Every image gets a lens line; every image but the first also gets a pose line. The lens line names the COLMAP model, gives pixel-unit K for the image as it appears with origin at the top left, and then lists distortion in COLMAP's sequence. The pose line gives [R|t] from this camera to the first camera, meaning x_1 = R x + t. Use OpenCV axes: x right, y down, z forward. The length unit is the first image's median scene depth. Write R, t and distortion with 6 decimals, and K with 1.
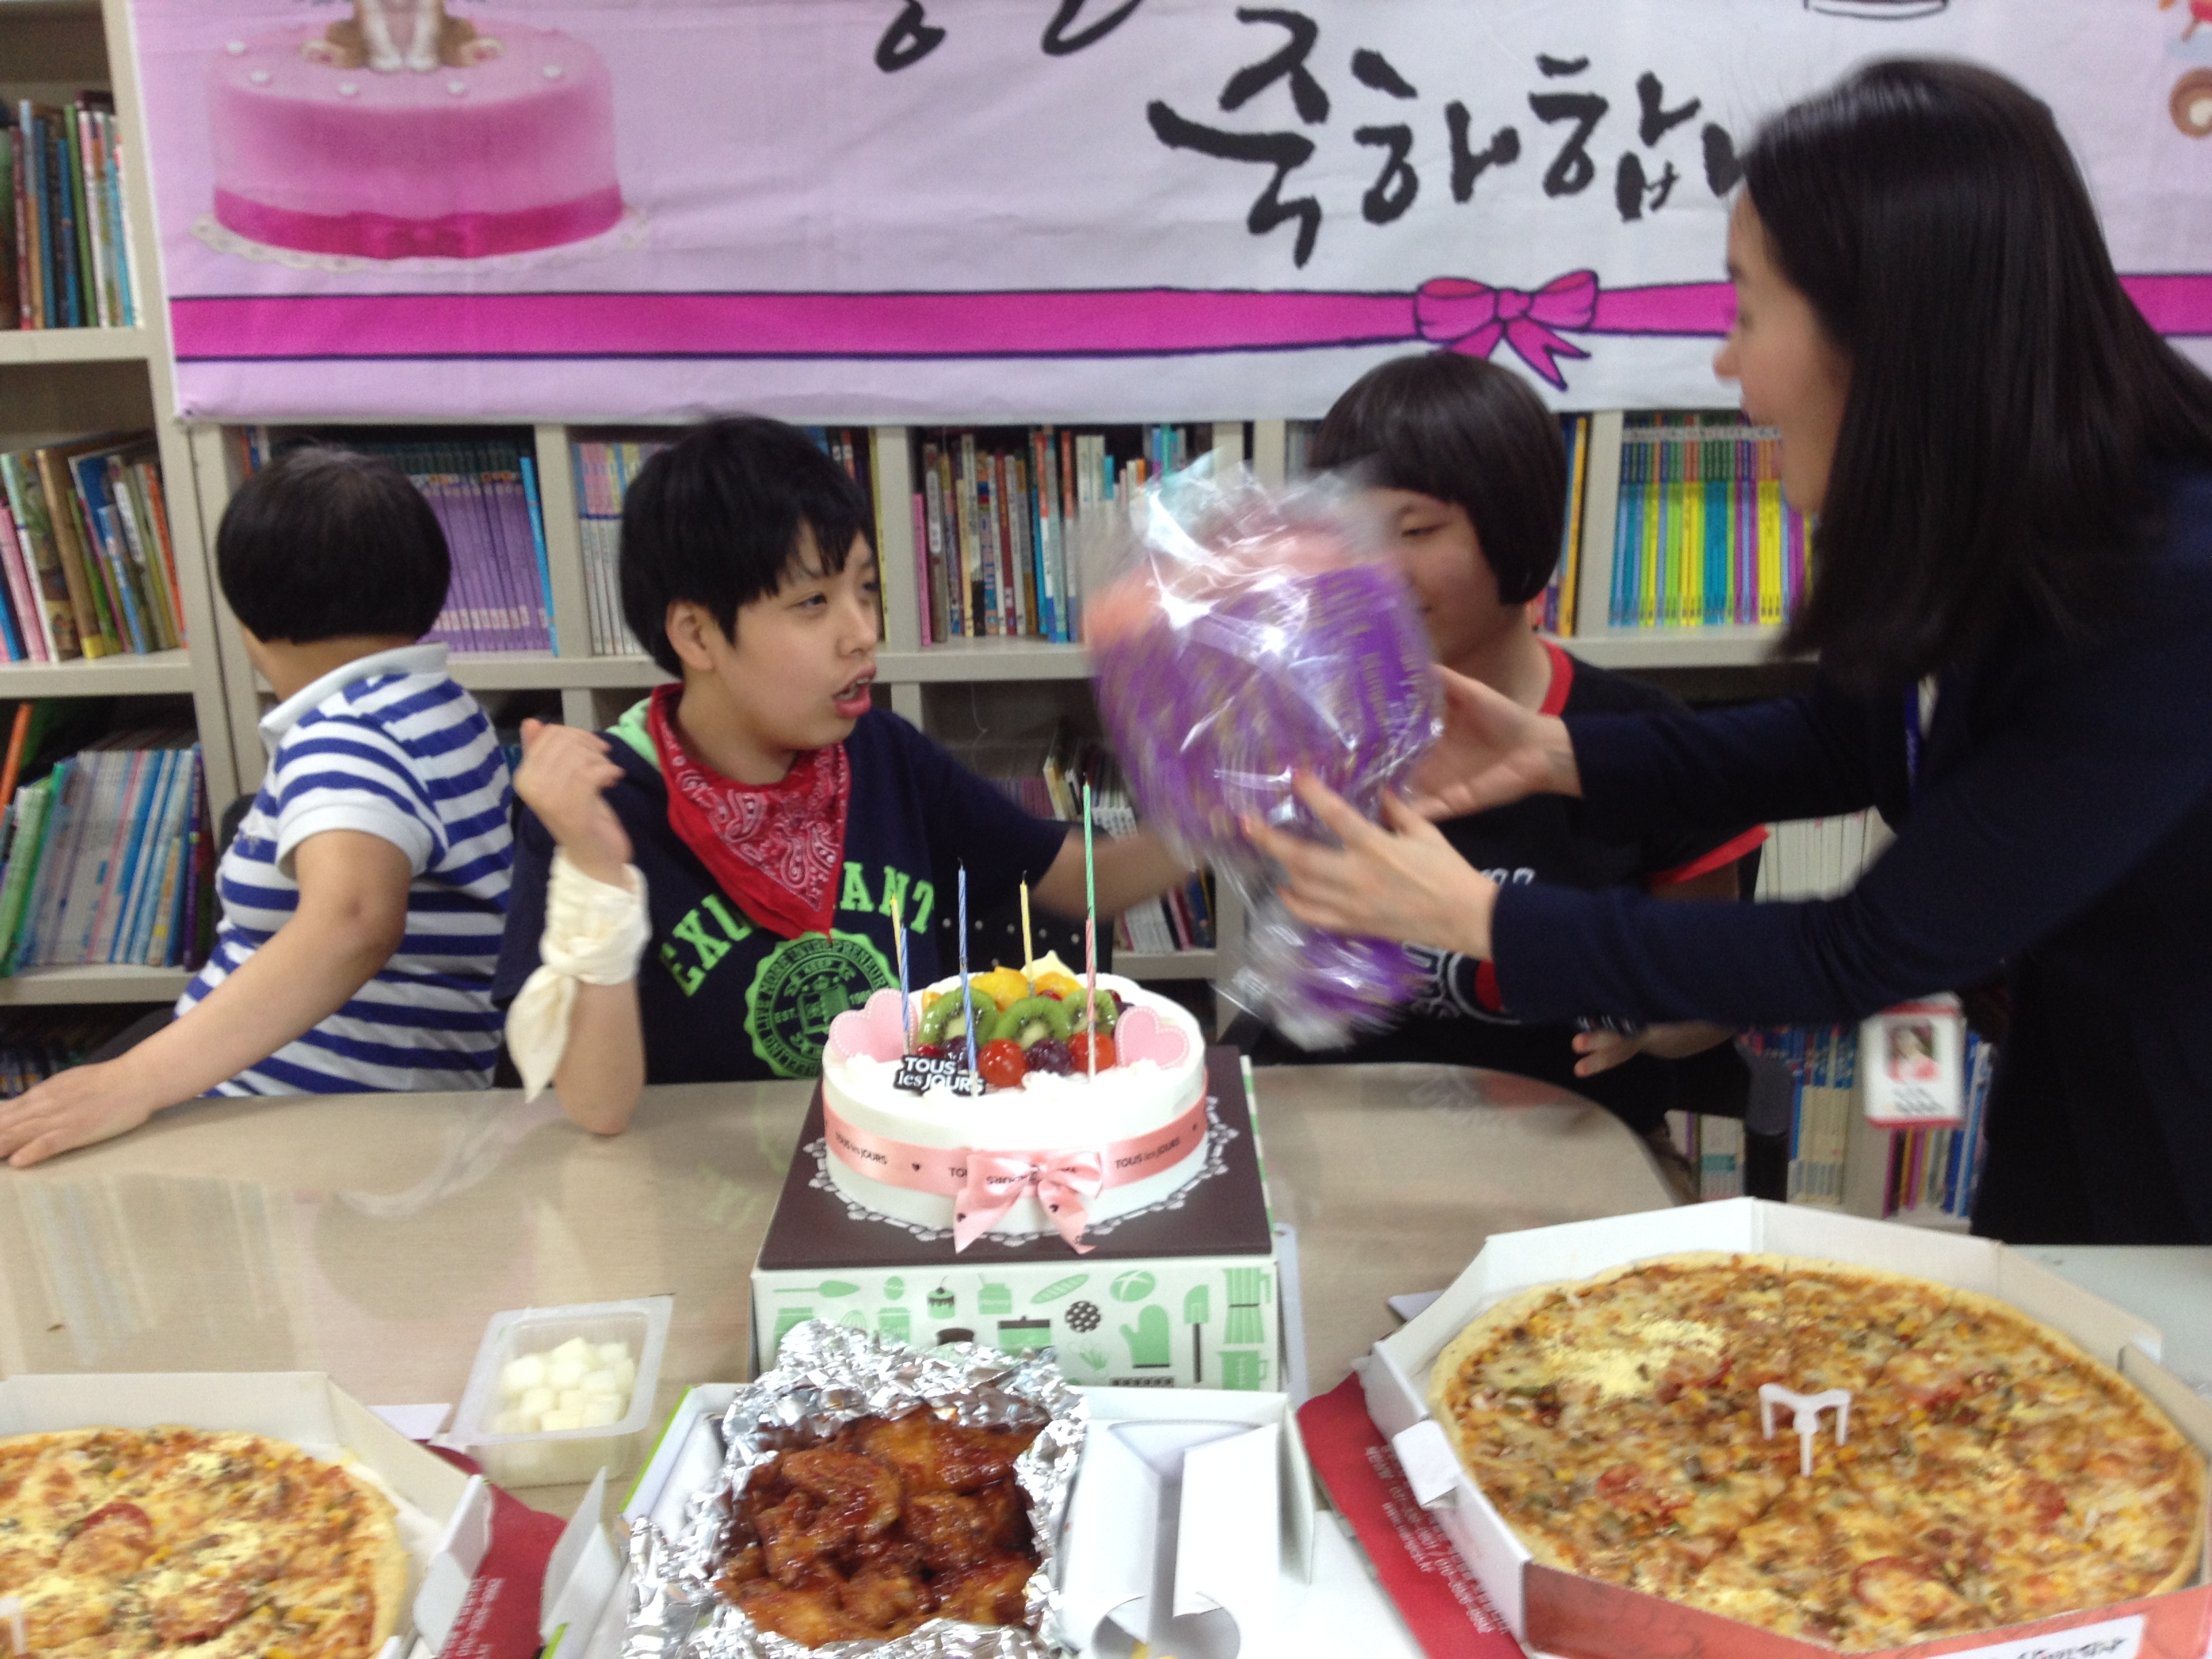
lens RADIAL K [[2079.7, 0, 1140.8], [0, 2079.7, 816.9], [0, 0, 1]] dist [0.208898, -0.576836]
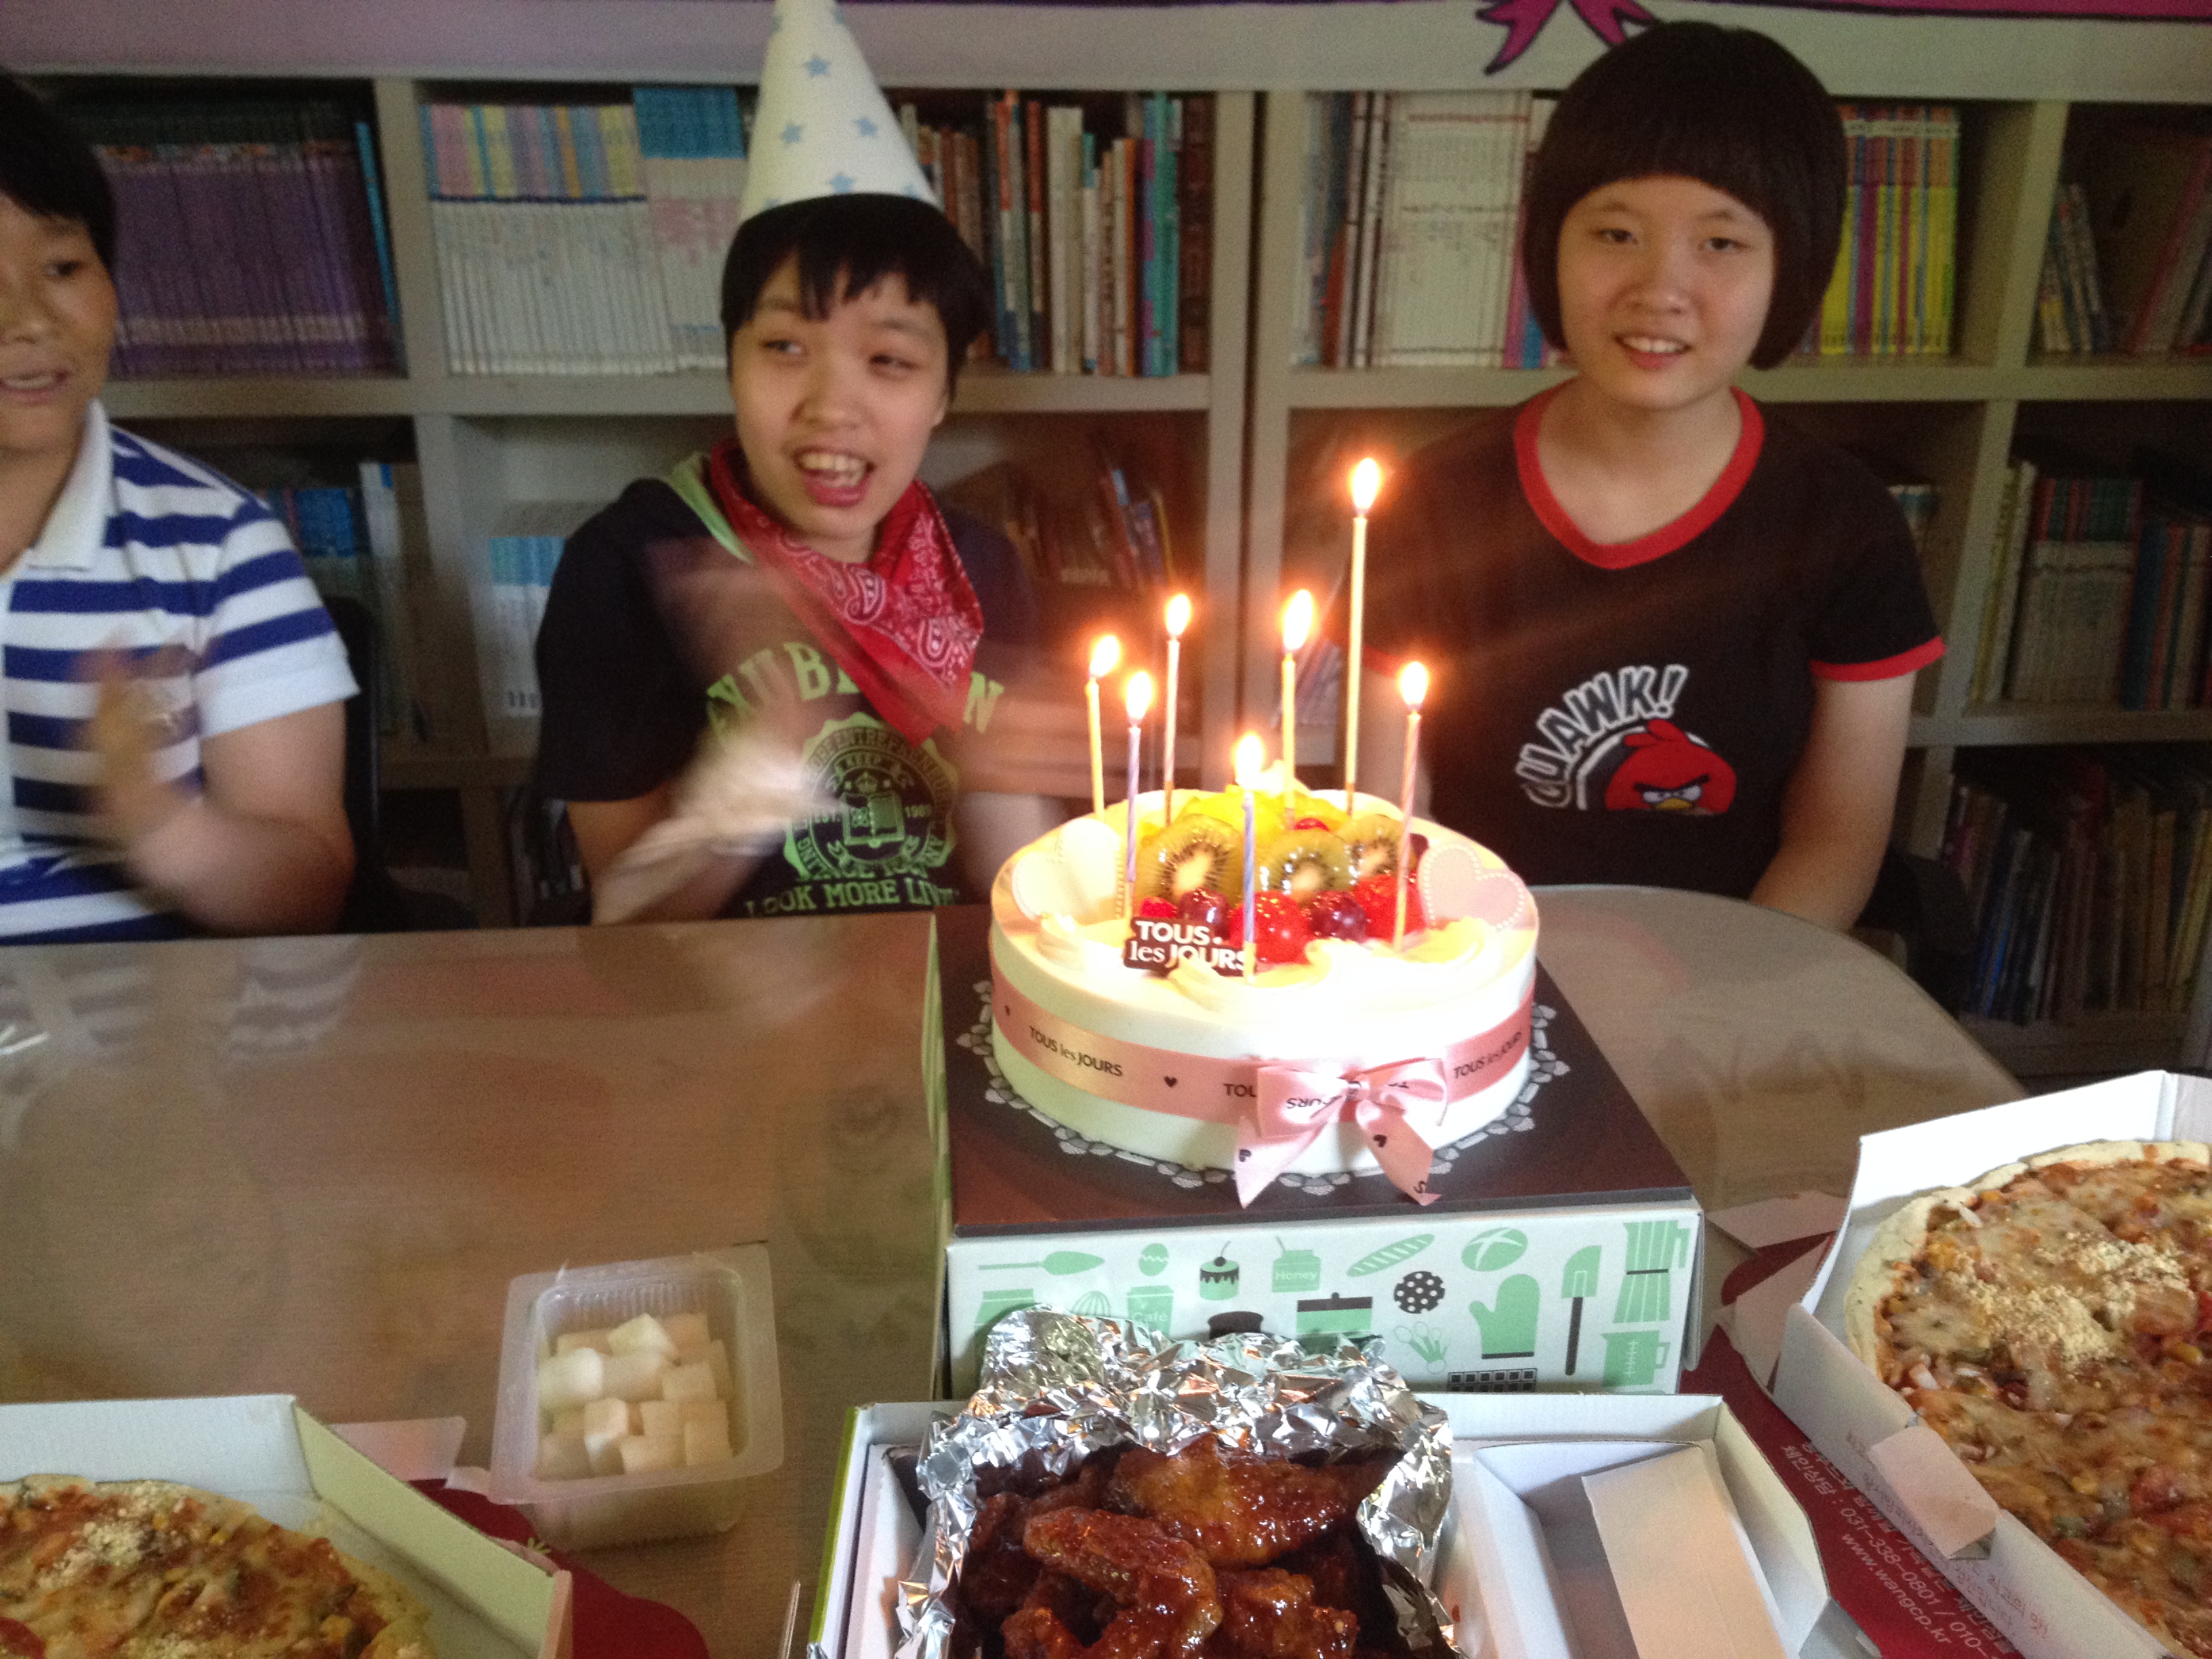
lens RADIAL K [[2087.3, 0, 1123.9], [0, 2087.3, 831.7], [0, 0, 1]] dist [0.186015, -0.457378]
pose [[0.995645, -0.009224, 0.092772, -0.173275], [-0.001641, 0.993205, 0.116365, 0.006068], [-0.093215, -0.116010, 0.988864, 0.313886]]
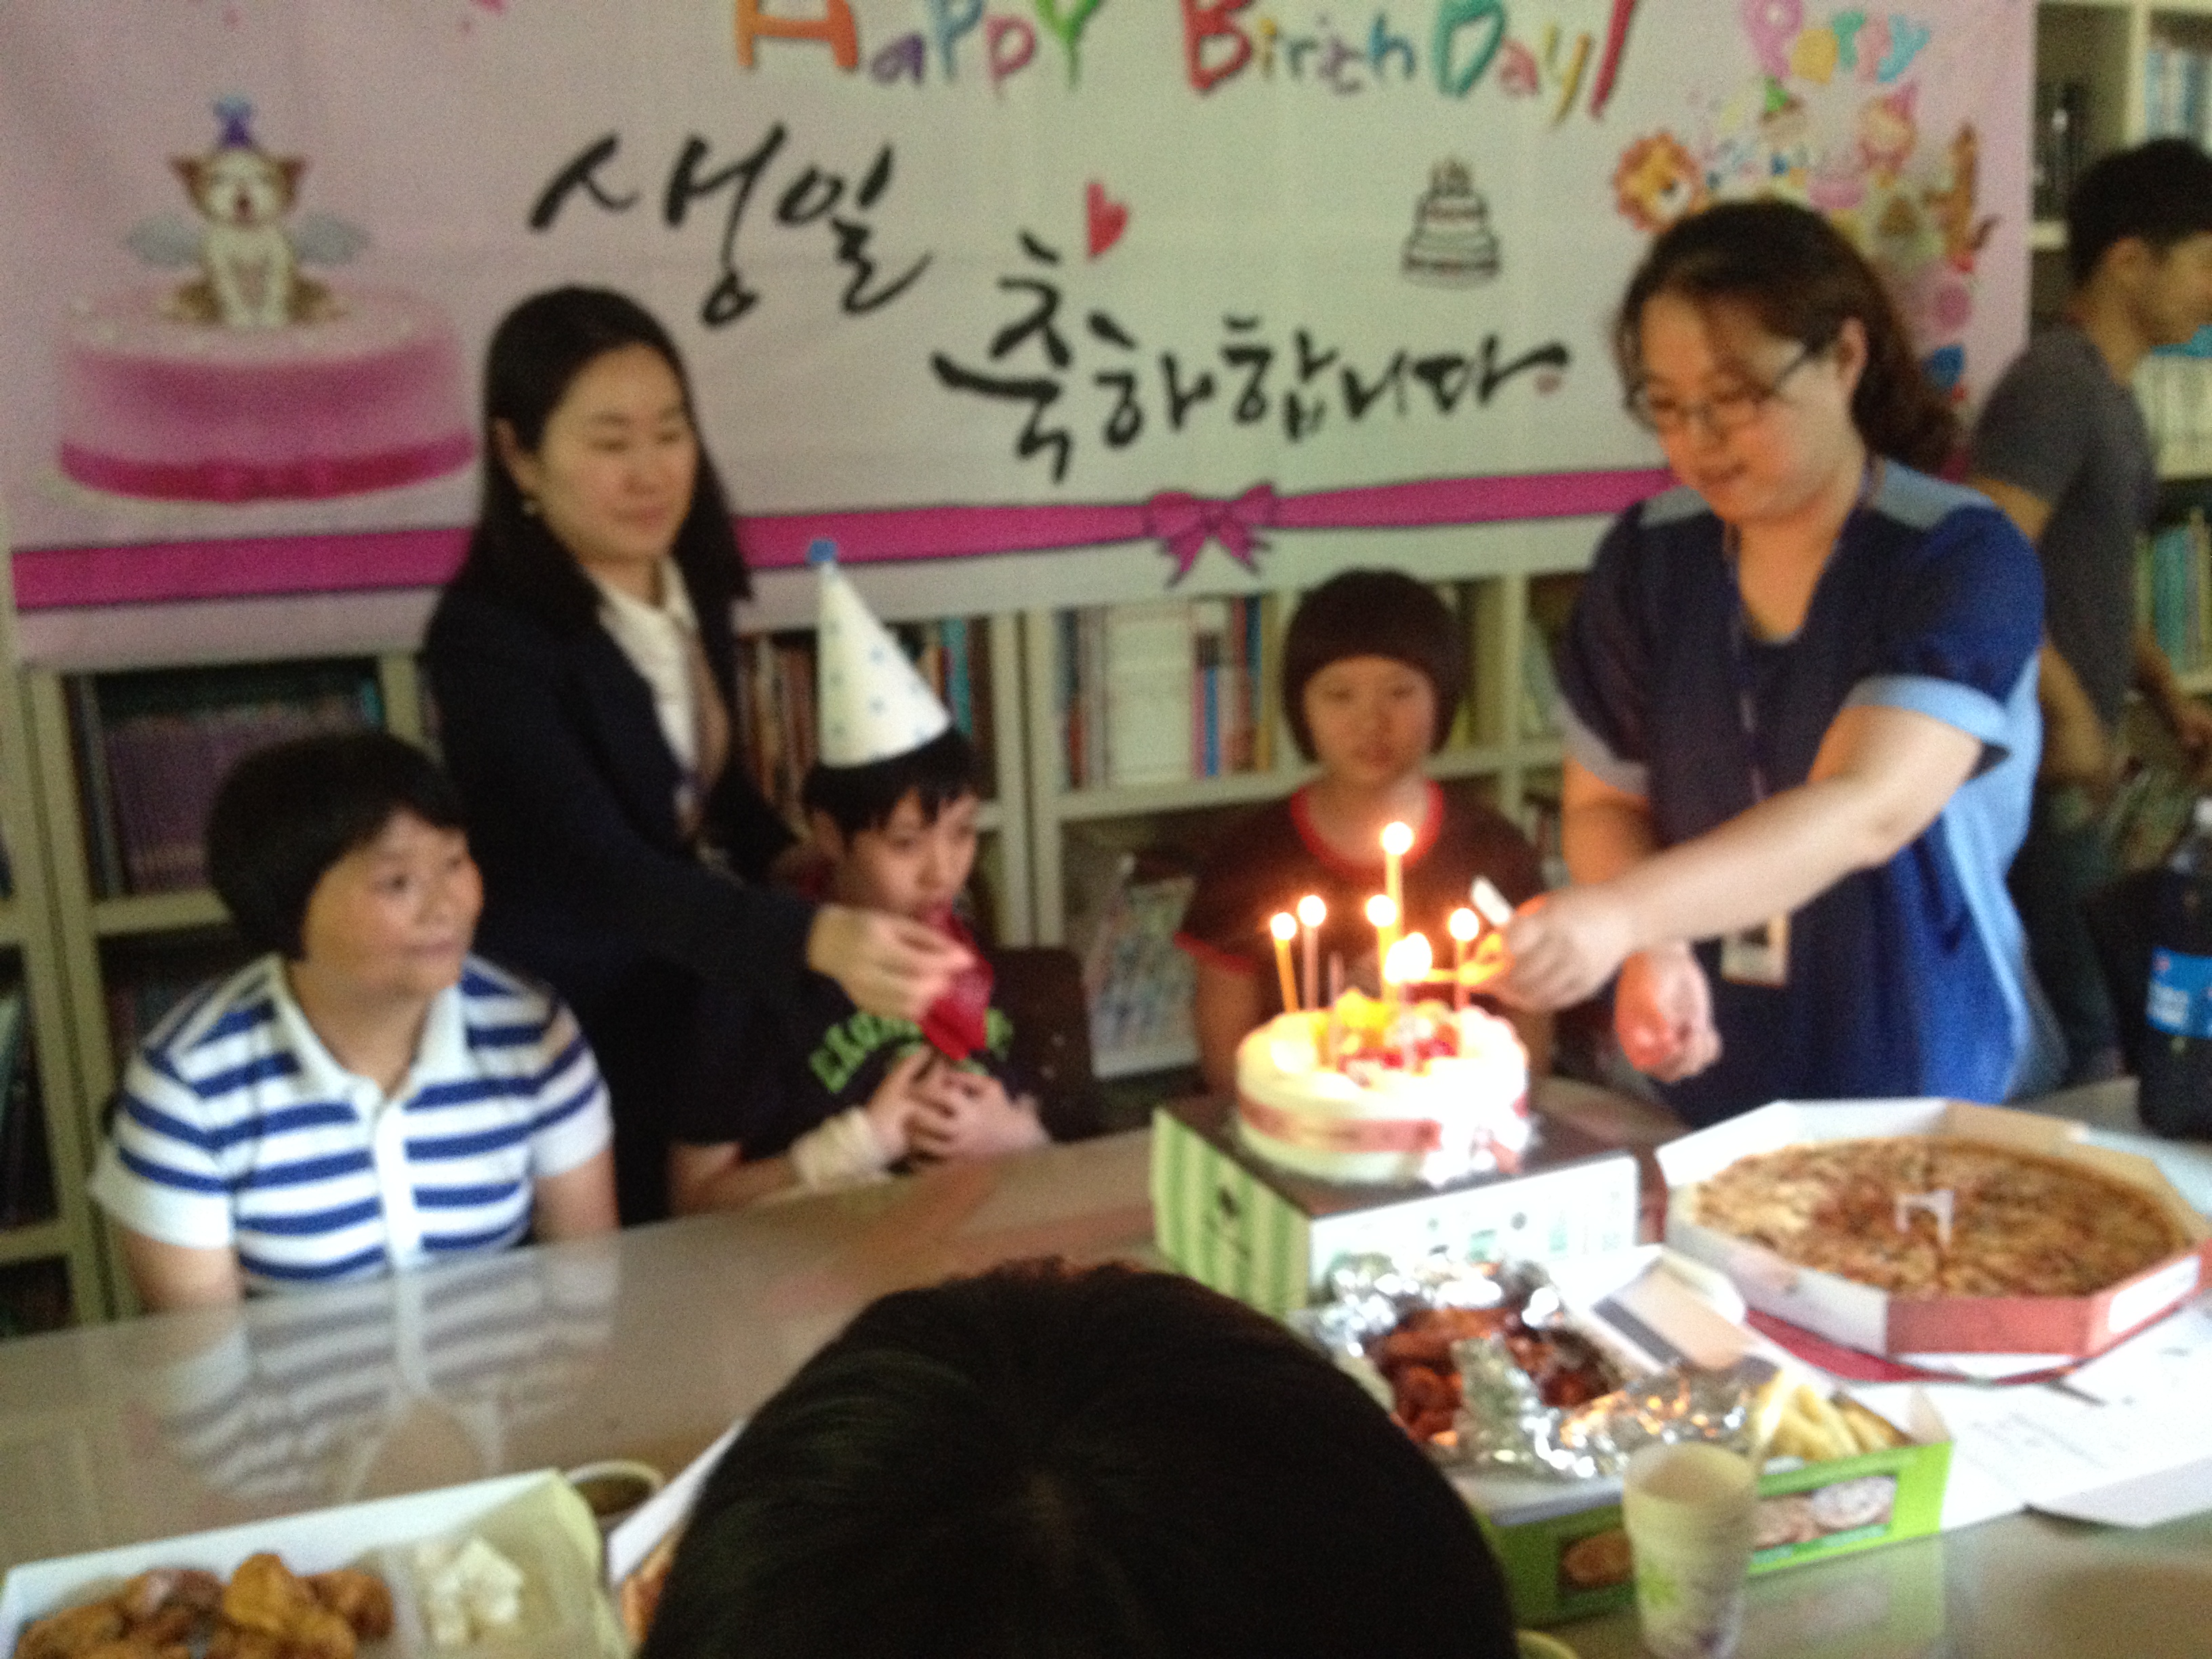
lens RADIAL K [[2079.7, 0, 1140.8], [0, 2079.7, 816.9], [0, 0, 1]] dist [0.208898, -0.576836]
pose [[0.925687, -0.090944, 0.367197, -0.695181], [0.124704, 0.989776, -0.069234, 0.034504], [-0.357146, 0.109880, 0.927563, -0.225792]]
